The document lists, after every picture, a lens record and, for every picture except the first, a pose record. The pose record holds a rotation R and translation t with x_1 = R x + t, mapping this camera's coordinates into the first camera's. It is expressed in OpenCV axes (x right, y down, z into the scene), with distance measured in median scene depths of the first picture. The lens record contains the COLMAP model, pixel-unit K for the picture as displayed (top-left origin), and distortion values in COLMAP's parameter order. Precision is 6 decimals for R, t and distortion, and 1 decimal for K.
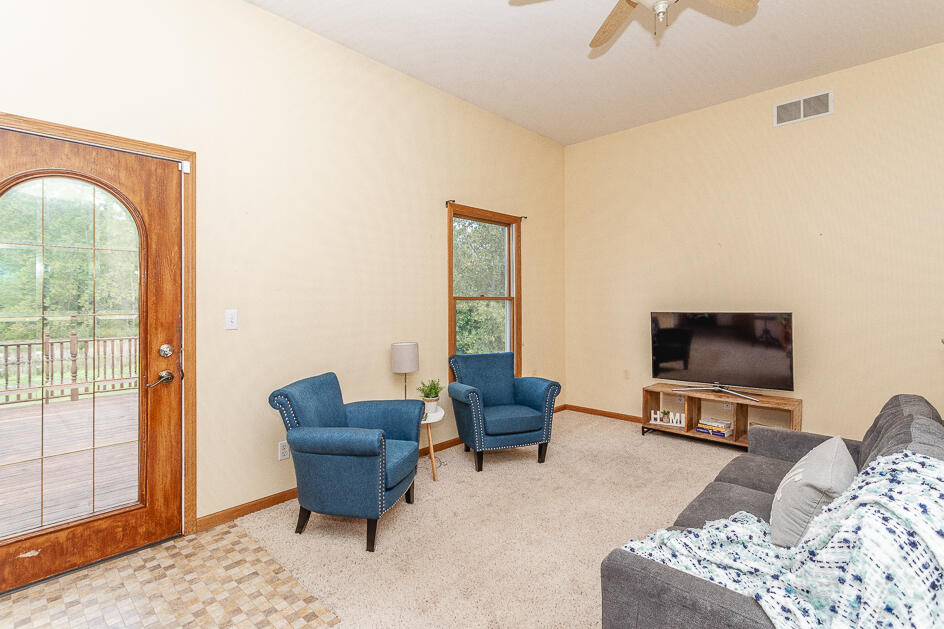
lens RADIAL K [[449.0, 0, 451.8], [0, 449.0, 298.1], [0, 0, 1]] dist [0.001776, 0.000412]
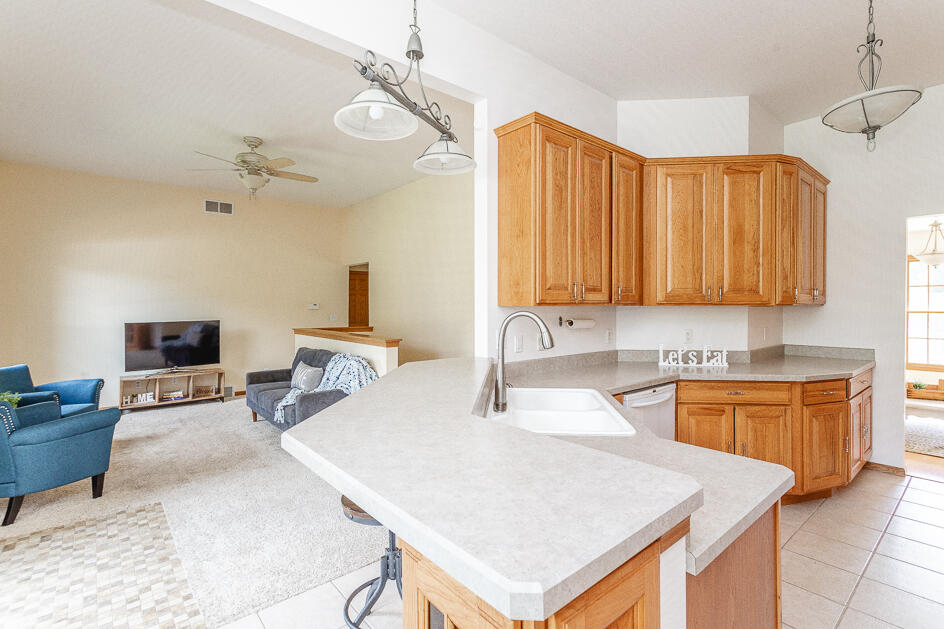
lens RADIAL K [[441.1, 0, 474.7], [0, 441.1, 306.4], [0, 0, 1]] dist [0.000558, 0.000472]
pose [[0.084093, 0.007511, 0.996430, -1.111262], [-0.008150, 0.999943, -0.006850, -0.024886], [-0.996425, -0.007545, 0.084149, -0.215131]]
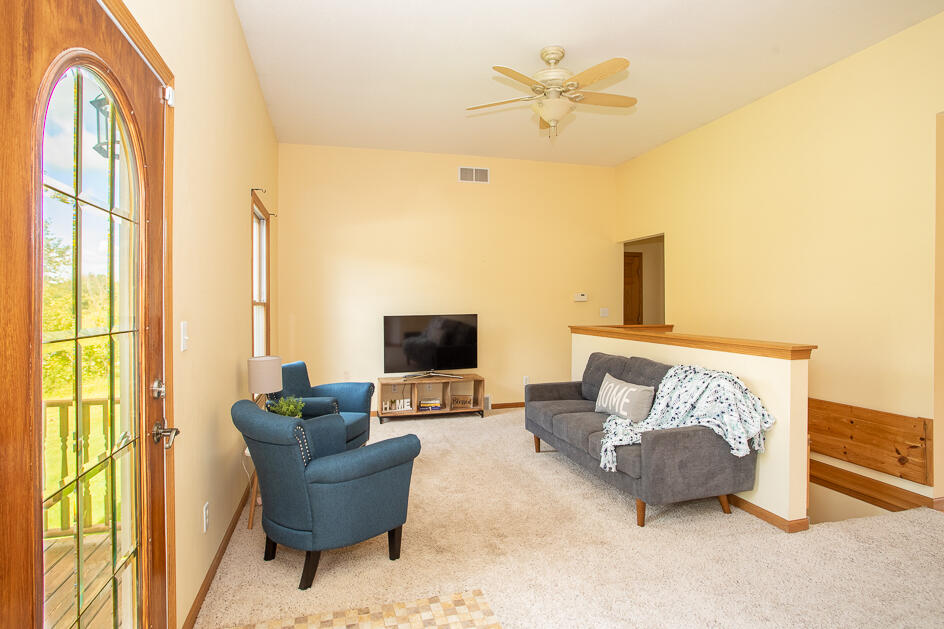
lens RADIAL K [[505.9, 0, 472.4], [0, 505.9, 304.3], [0, 0, 1]] dist [-0.037173, -0.000039]
pose [[0.493732, 0.006872, 0.869587, -0.803651], [-0.008710, 0.999958, -0.002957, 0.005376], [-0.869570, -0.006114, 0.493771, 0.239989]]
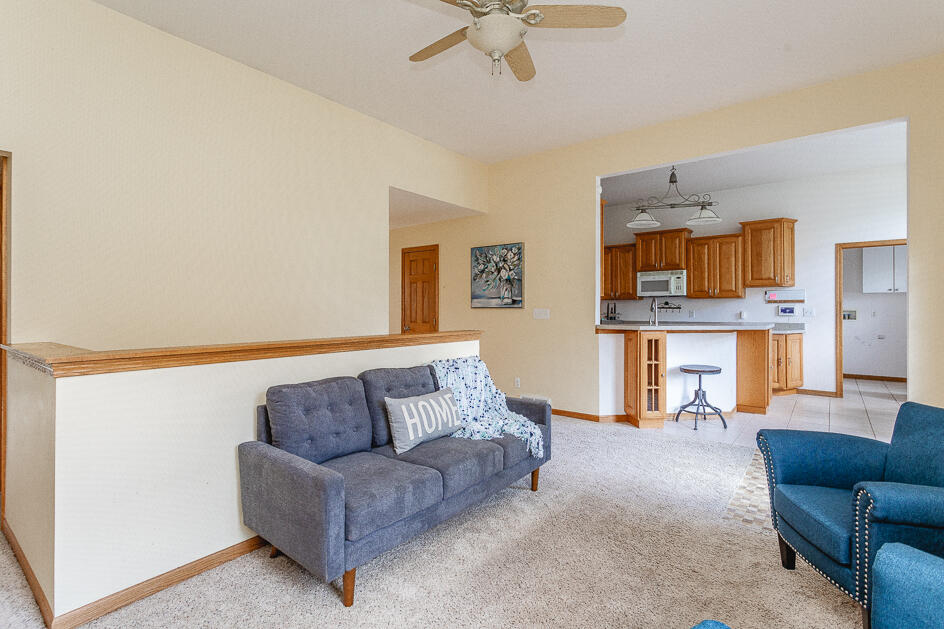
lens RADIAL K [[442.1, 0, 475.1], [0, 442.1, 308.6], [0, 0, 1]] dist [0.001205, 0.000859]
pose [[-0.994978, 0.009301, -0.099657, 0.413020], [0.009687, 0.999947, -0.003386, 0.018300], [0.099620, -0.004334, -0.995016, 1.403781]]
